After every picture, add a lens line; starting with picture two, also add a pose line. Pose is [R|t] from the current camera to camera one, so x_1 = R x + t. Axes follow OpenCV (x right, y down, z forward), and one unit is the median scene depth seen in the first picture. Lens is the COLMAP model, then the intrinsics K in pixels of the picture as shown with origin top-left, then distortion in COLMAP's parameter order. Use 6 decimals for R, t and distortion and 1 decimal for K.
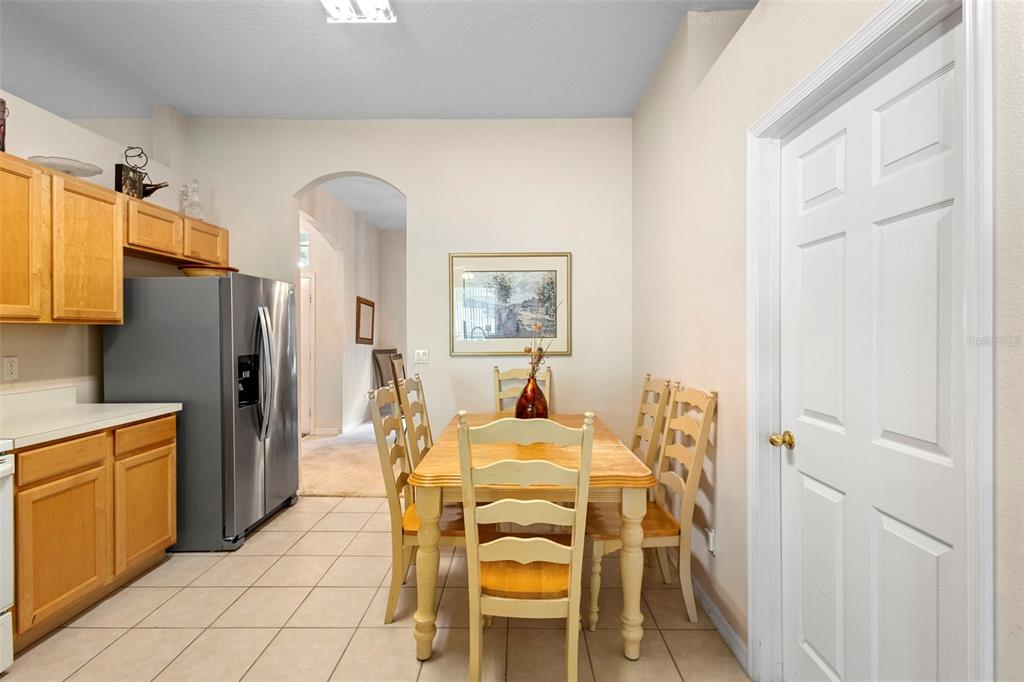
lens RADIAL K [[472.8, 0, 512.6], [0, 472.8, 334.6], [0, 0, 1]] dist [0.017143, -0.006621]
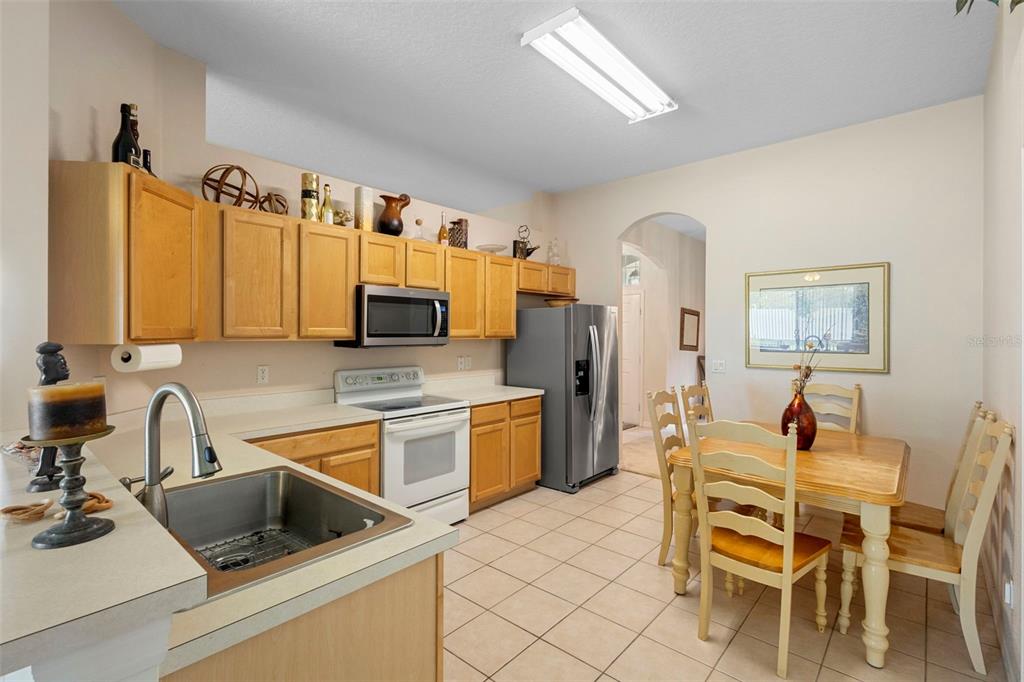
lens RADIAL K [[472.8, 0, 513.8], [0, 472.8, 334.4], [0, 0, 1]] dist [0.017143, -0.006621]
pose [[0.759801, 0.006559, -0.650123, 0.203287], [-0.008491, 0.999964, 0.000165, -0.031630], [0.650100, 0.005394, 0.759829, -0.207689]]
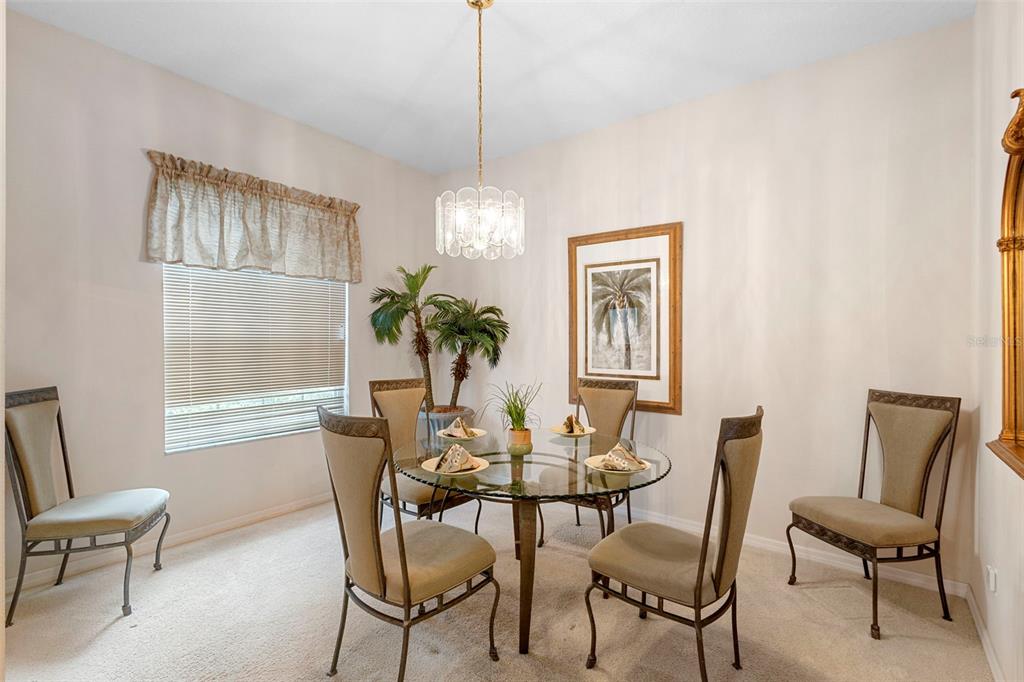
lens RADIAL K [[472.8, 0, 511.0], [0, 472.8, 347.4], [0, 0, 1]] dist [0.017143, -0.006621]
pose [[0.598585, -0.000264, 0.801059, -0.659447], [-0.001615, 0.999998, 0.001537, 0.003798], [-0.801058, -0.002213, 0.598583, 0.941026]]
